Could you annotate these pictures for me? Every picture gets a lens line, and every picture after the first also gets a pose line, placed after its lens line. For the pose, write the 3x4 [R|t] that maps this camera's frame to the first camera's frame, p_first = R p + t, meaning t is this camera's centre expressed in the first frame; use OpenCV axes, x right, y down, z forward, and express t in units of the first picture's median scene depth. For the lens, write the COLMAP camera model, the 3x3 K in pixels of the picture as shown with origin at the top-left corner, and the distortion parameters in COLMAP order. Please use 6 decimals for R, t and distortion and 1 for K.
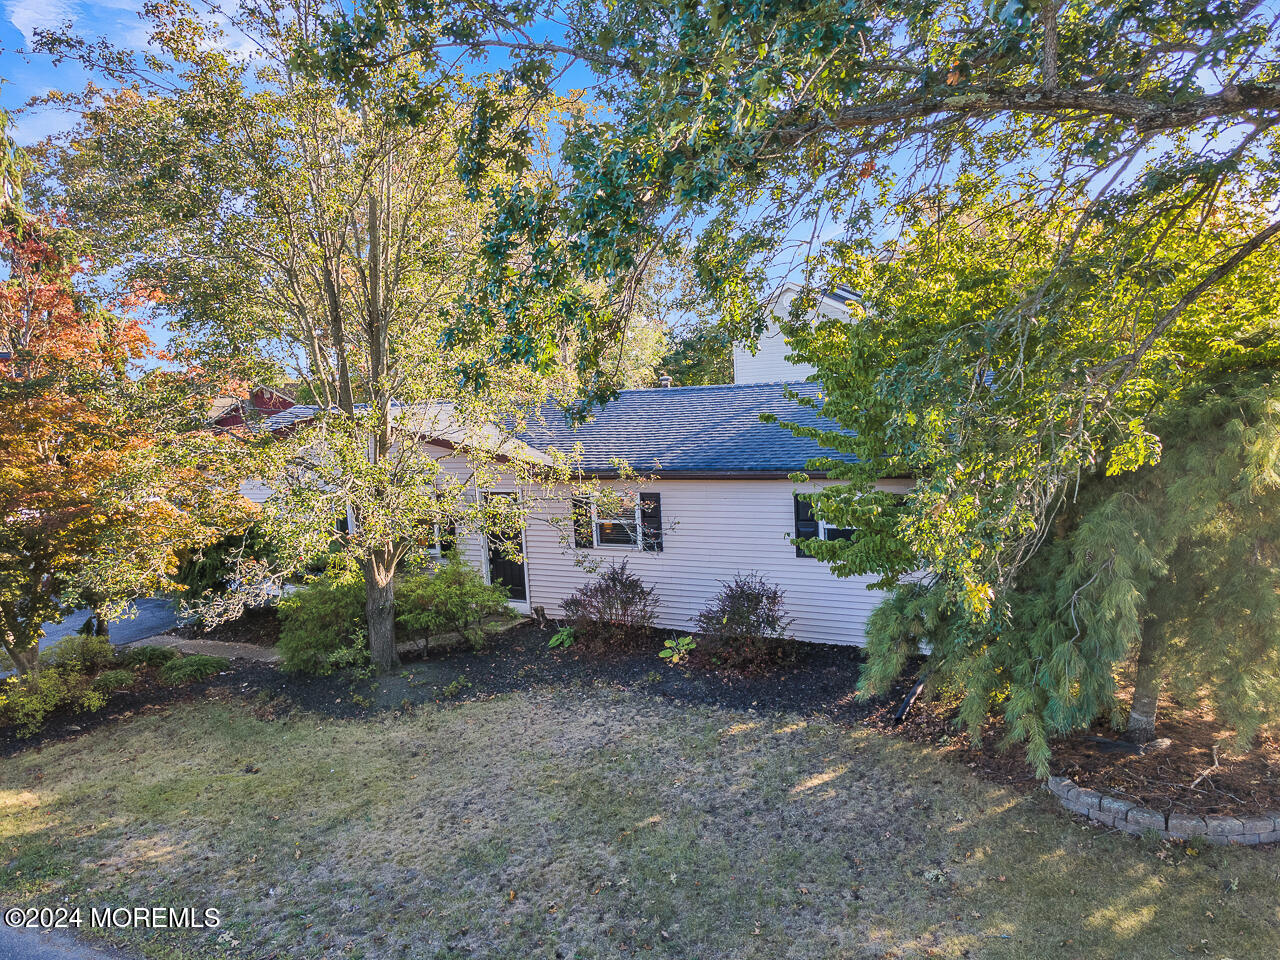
lens RADIAL K [[835.1, 0, 640.0], [0, 835.1, 480.0], [0, 0, 1]] dist [0.071582, 0.000507]
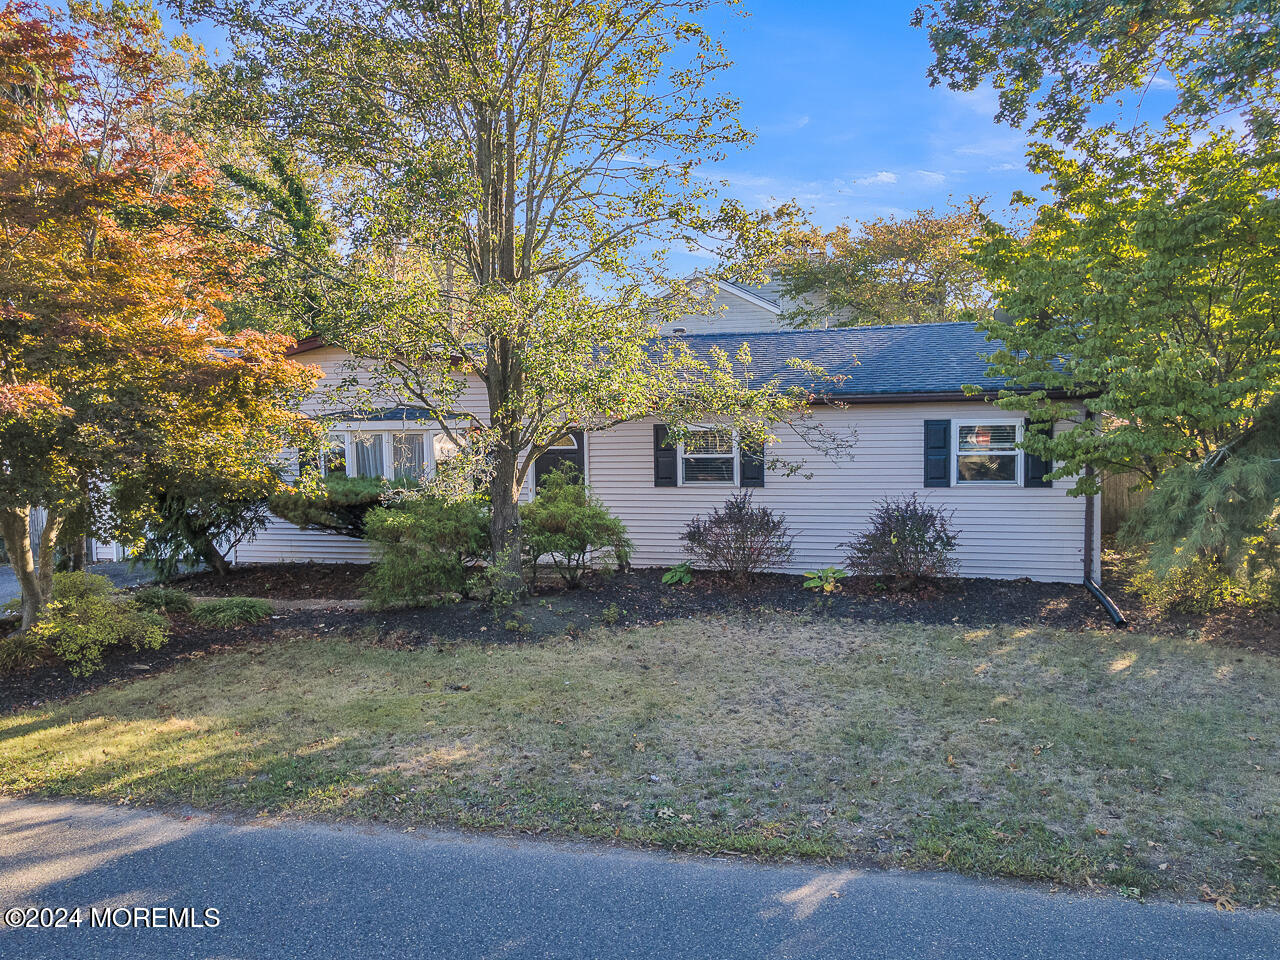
lens RADIAL K [[897.2, 0, 640.0], [0, 897.2, 480.0], [0, 0, 1]] dist [0.052696, 0.000939]
pose [[0.968936, 0.022402, 0.246296, -0.510561], [-0.012526, 0.999056, -0.041591, 0.178161], [-0.246995, 0.037213, 0.968302, 0.122312]]
